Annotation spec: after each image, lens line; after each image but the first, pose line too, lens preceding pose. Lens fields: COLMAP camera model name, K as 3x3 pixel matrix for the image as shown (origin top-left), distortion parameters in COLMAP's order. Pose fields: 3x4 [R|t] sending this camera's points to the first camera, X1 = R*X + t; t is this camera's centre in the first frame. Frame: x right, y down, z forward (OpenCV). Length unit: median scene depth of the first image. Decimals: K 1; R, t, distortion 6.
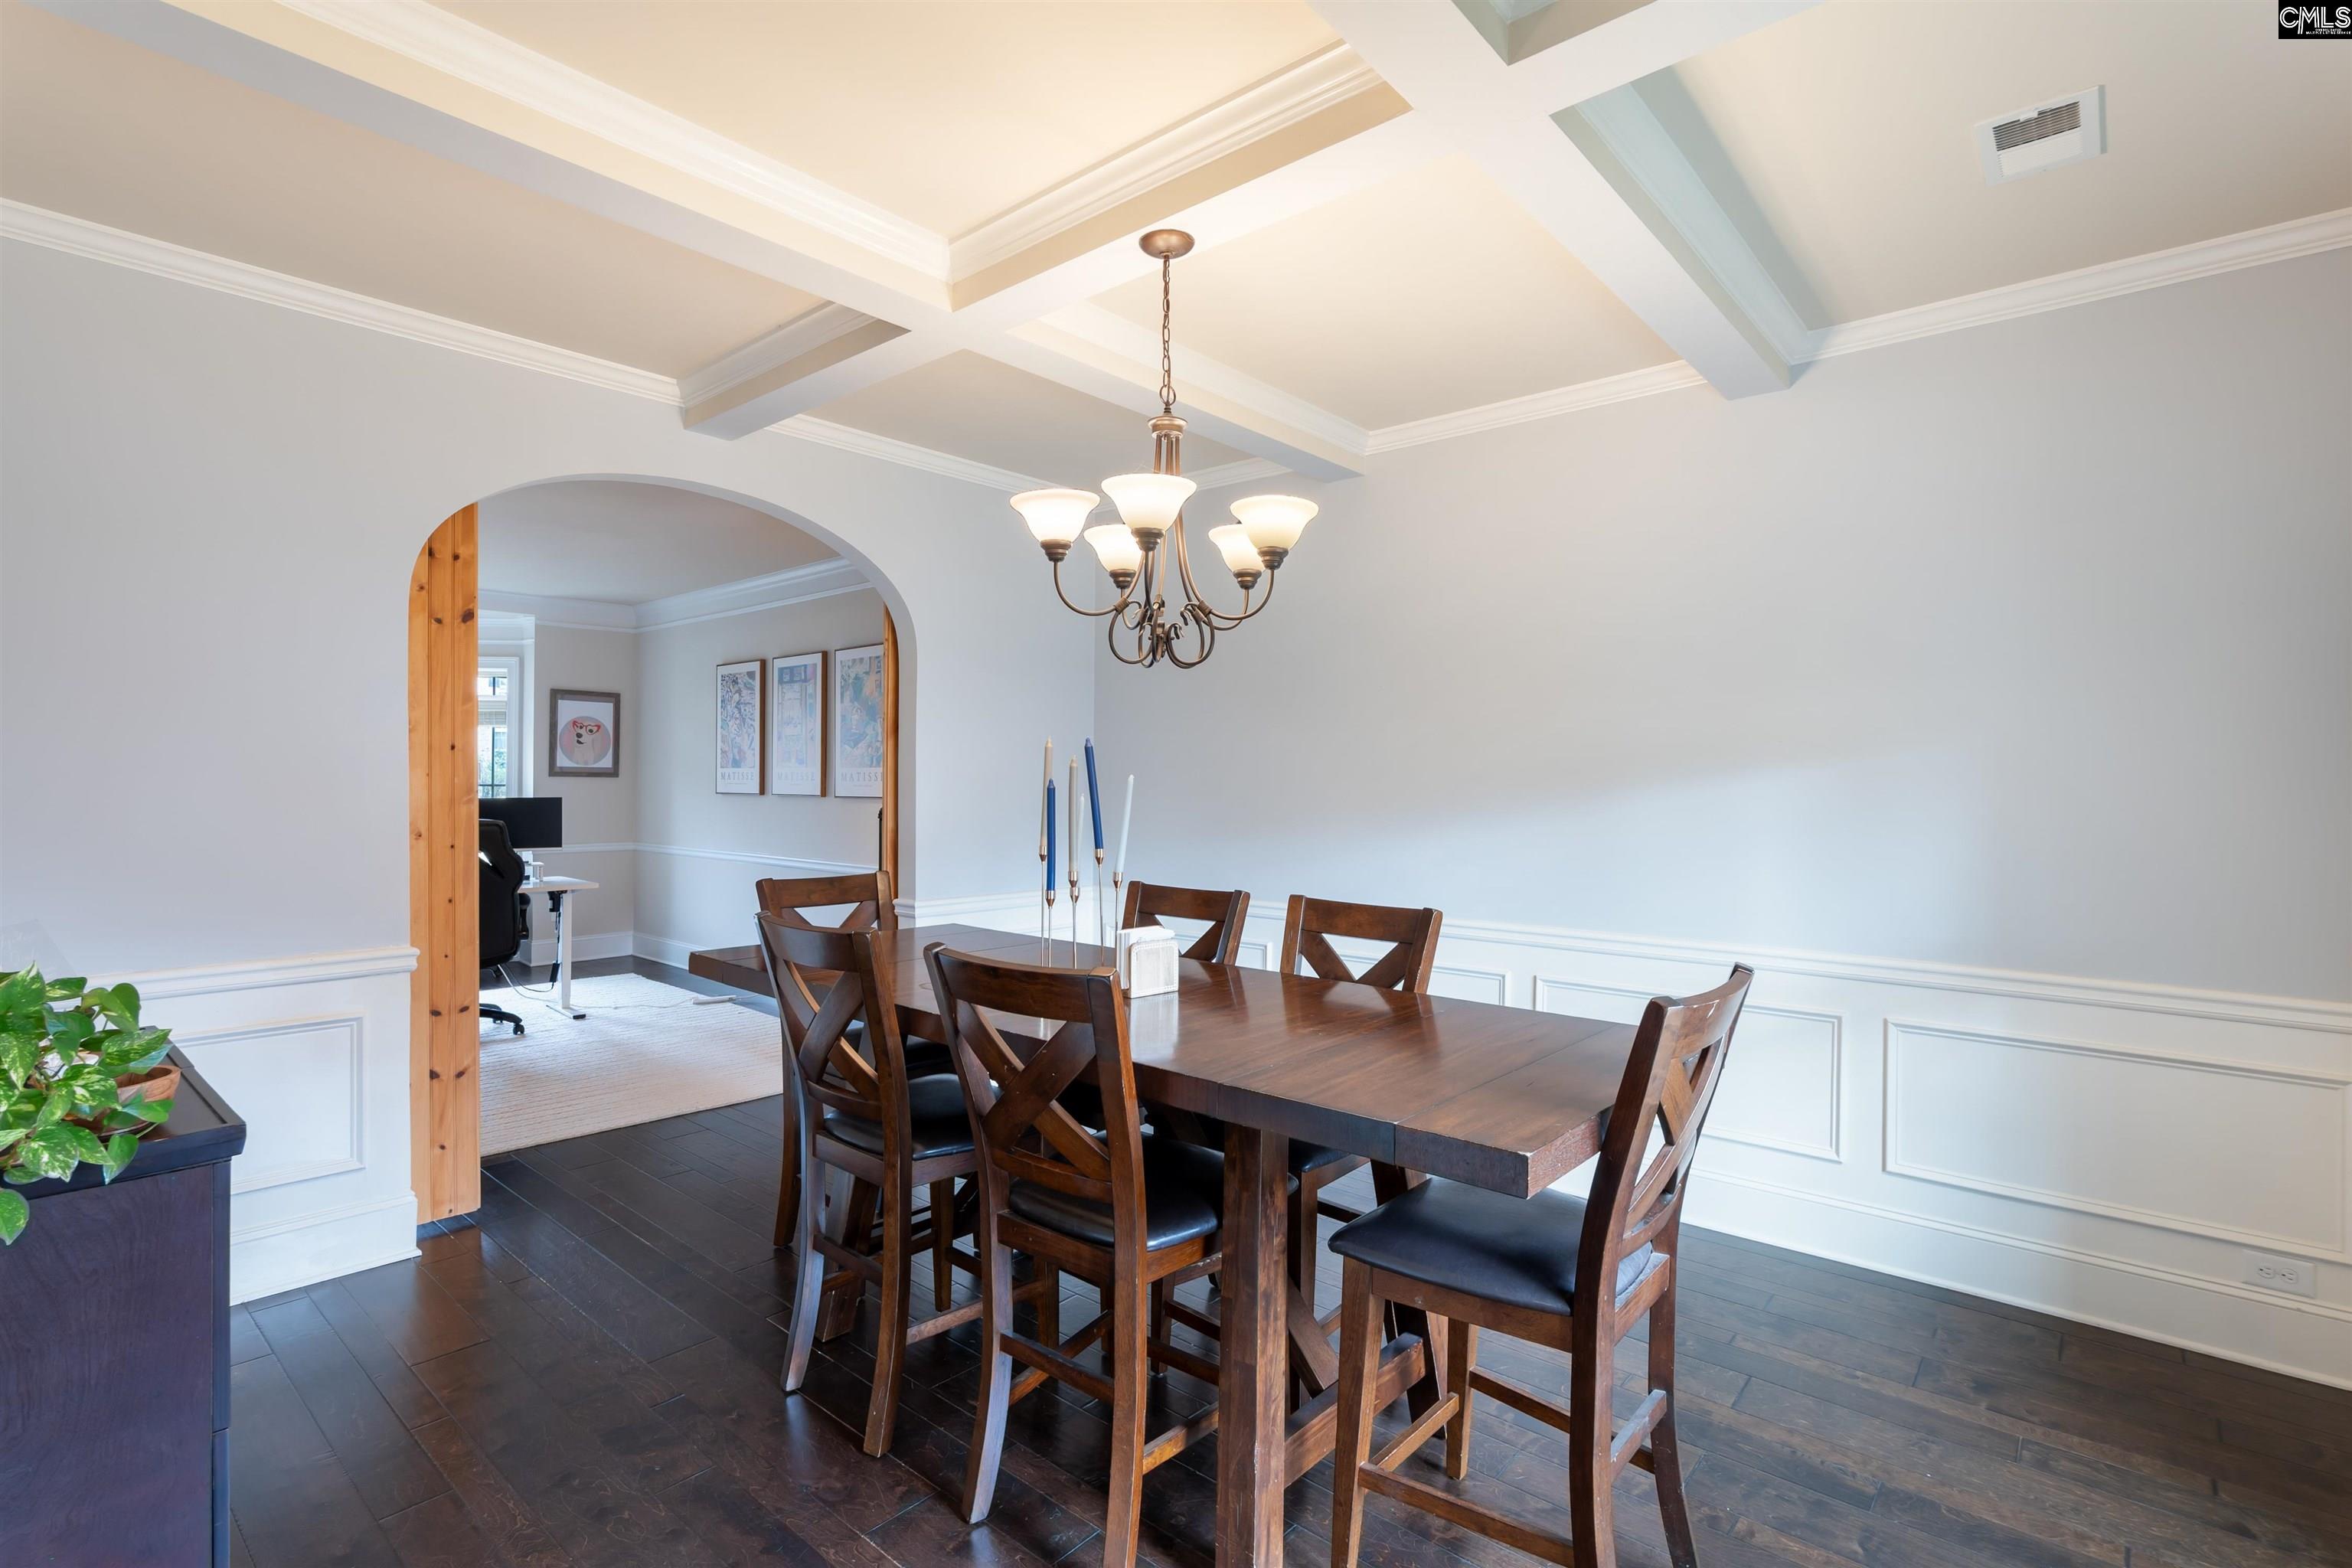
lens RADIAL K [[1107.3, 0, 1179.4], [0, 1107.3, 770.4], [0, 0, 1]] dist [-0.022476, 0.006280]
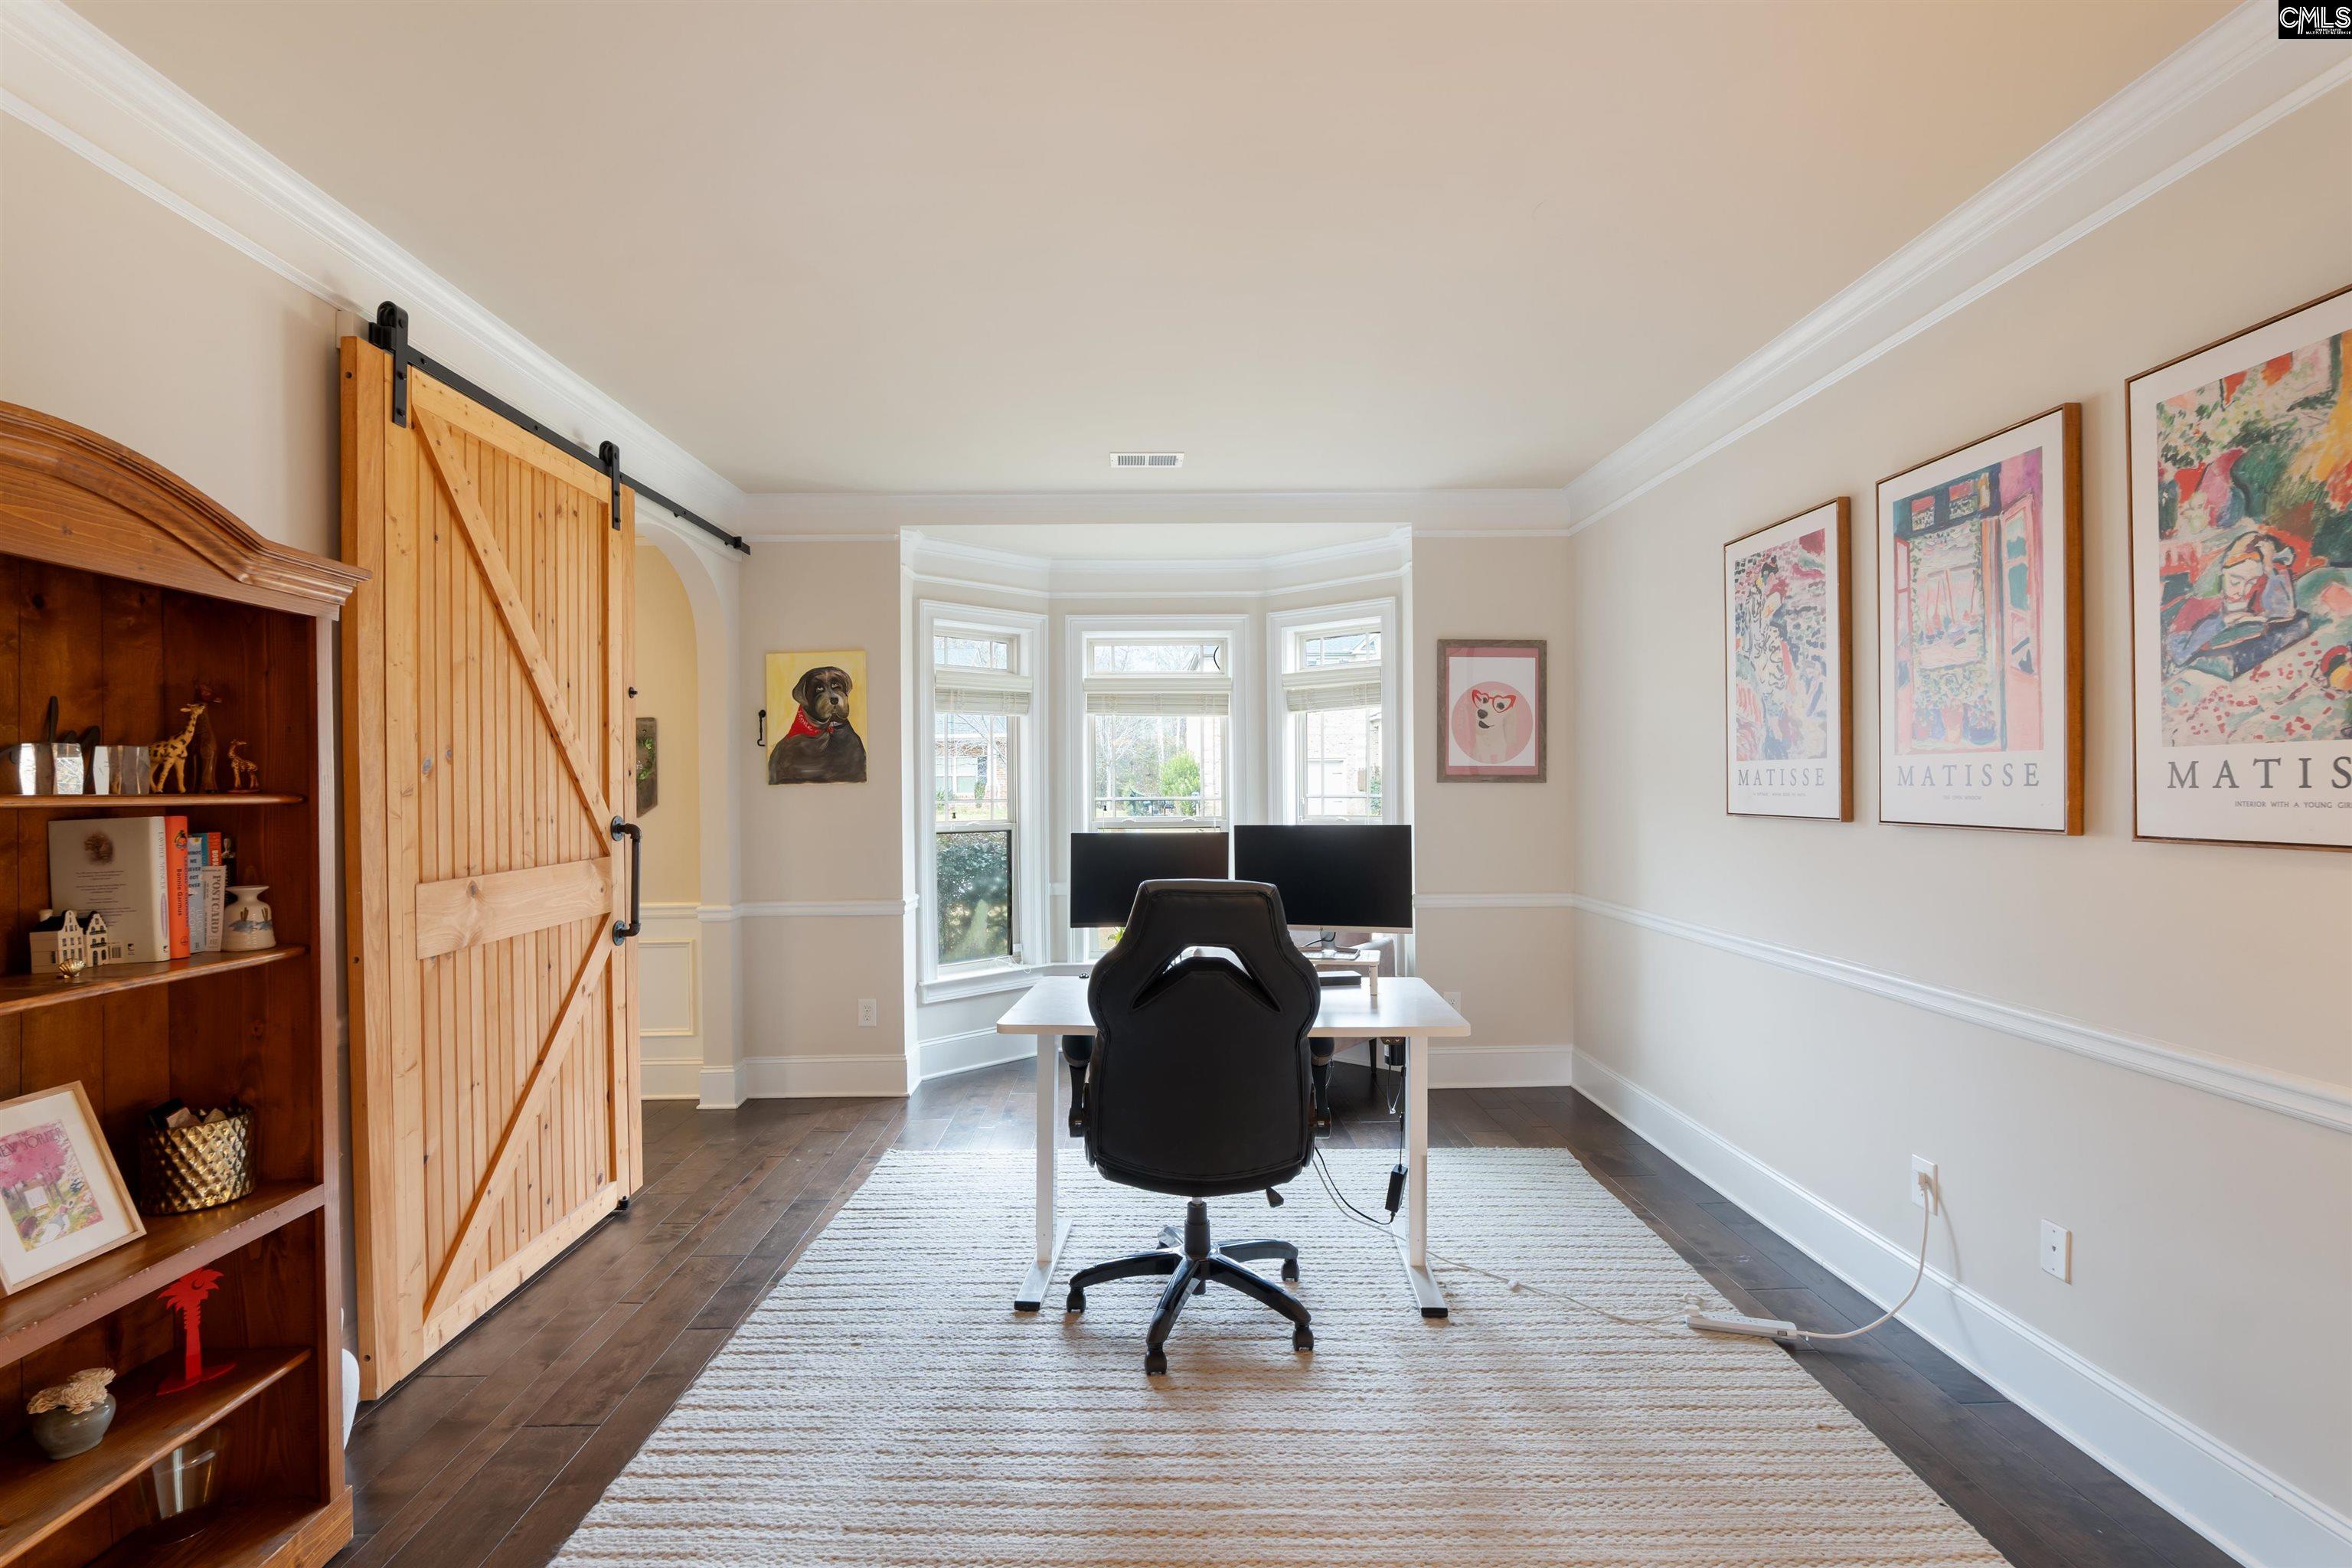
lens RADIAL K [[1107.3, 0, 1157.1], [0, 1107.3, 782.3], [0, 0, 1]] dist [-0.022476, 0.006280]
pose [[0.665521, -0.009358, -0.746320, -0.237610], [0.014154, 0.999900, 0.000084, 0.003562], [0.746245, -0.010619, 0.665587, 0.519127]]
